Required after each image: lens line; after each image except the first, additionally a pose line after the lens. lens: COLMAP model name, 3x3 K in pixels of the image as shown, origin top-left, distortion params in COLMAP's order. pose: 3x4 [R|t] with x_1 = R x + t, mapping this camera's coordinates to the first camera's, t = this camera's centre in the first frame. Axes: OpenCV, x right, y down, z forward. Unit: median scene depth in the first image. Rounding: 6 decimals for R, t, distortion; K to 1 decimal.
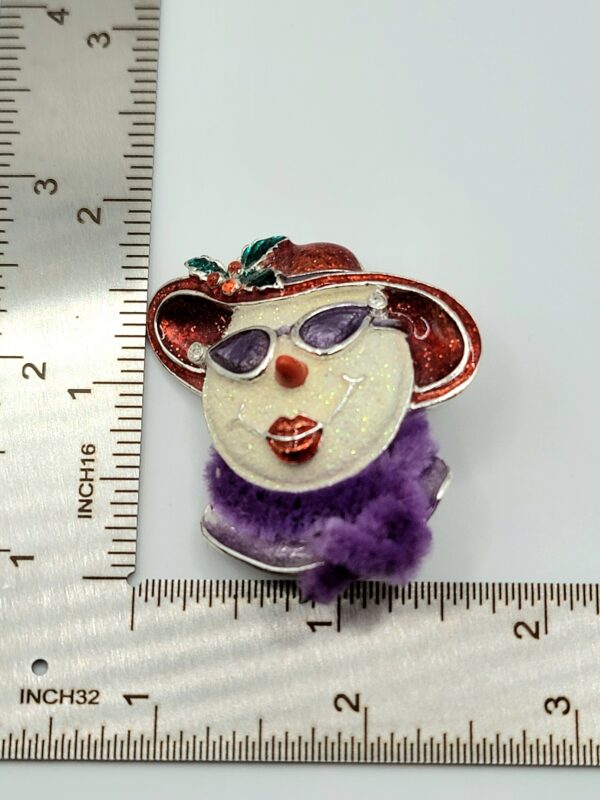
lens RADIAL K [[1733.4, 0, 297.8], [0, 1733.4, 404.1], [0, 0, 1]] dist [0.060539, 0.000000]
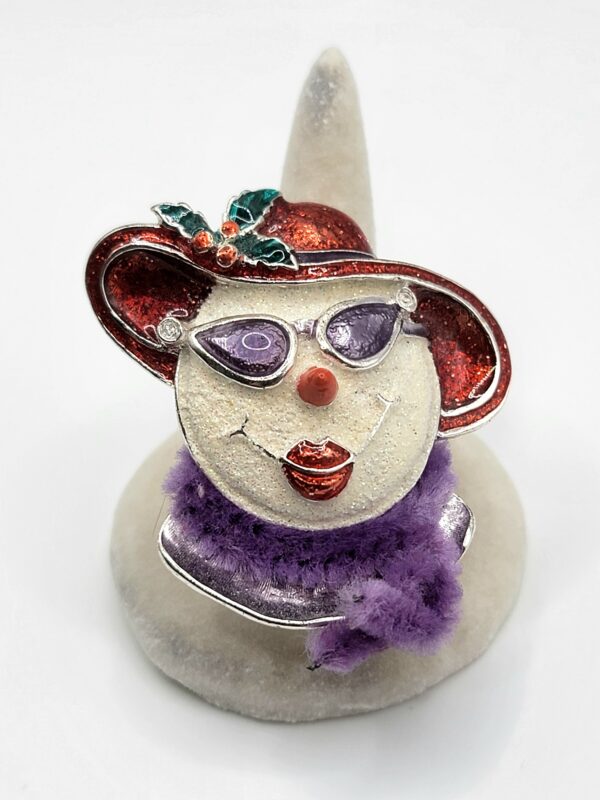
lens RADIAL K [[1733.4, 0, 301.2], [0, 1733.4, 405.3], [0, 0, 1]] dist [0.060539, 0.000000]
pose [[0.900510, 0.065723, 0.429840, -0.353243], [-0.144533, 0.977548, 0.153327, -0.130523], [-0.410113, -0.200198, 0.889791, 0.274962]]
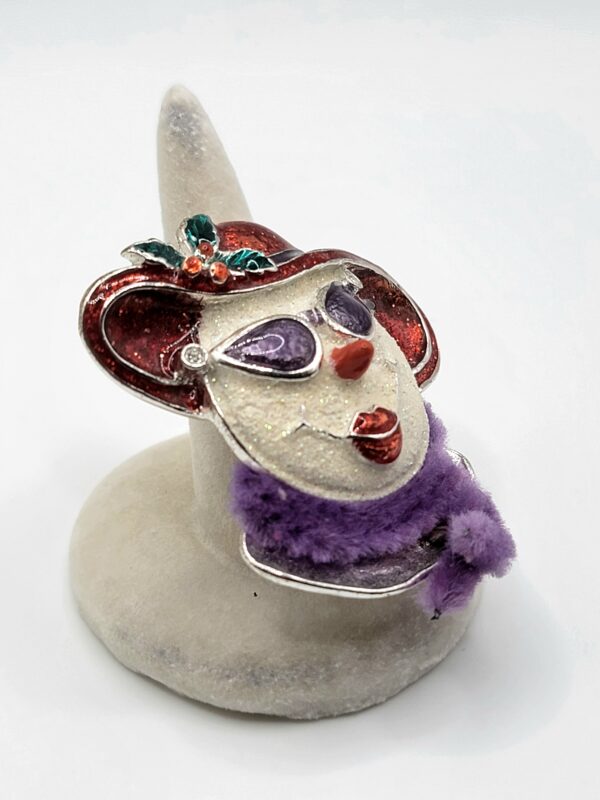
lens RADIAL K [[1733.4, 0, 300.2], [0, 1733.4, 396.5], [0, 0, 1]] dist [0.060539, 0.000000]
pose [[0.540725, -0.094724, 0.835849, -0.719086], [0.139719, 0.989951, 0.021801, -0.023260], [-0.829515, 0.104996, 0.548526, 0.544614]]
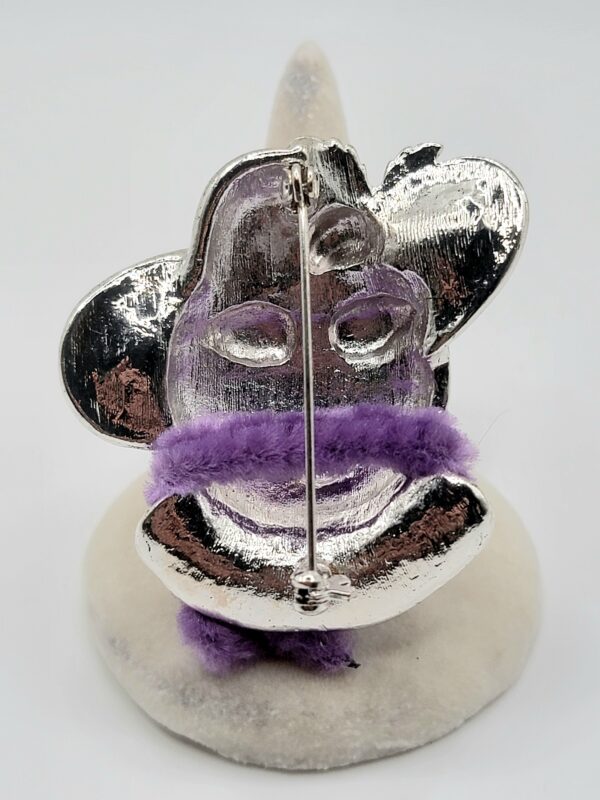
lens RADIAL K [[1733.4, 0, 301.0], [0, 1733.4, 396.6], [0, 0, 1]] dist [0.060539, 0.000000]
pose [[0.823414, 0.072654, 0.562771, -0.429525], [-0.099669, 0.994869, 0.017393, -0.021486], [-0.558620, -0.070412, 0.826430, 0.392198]]
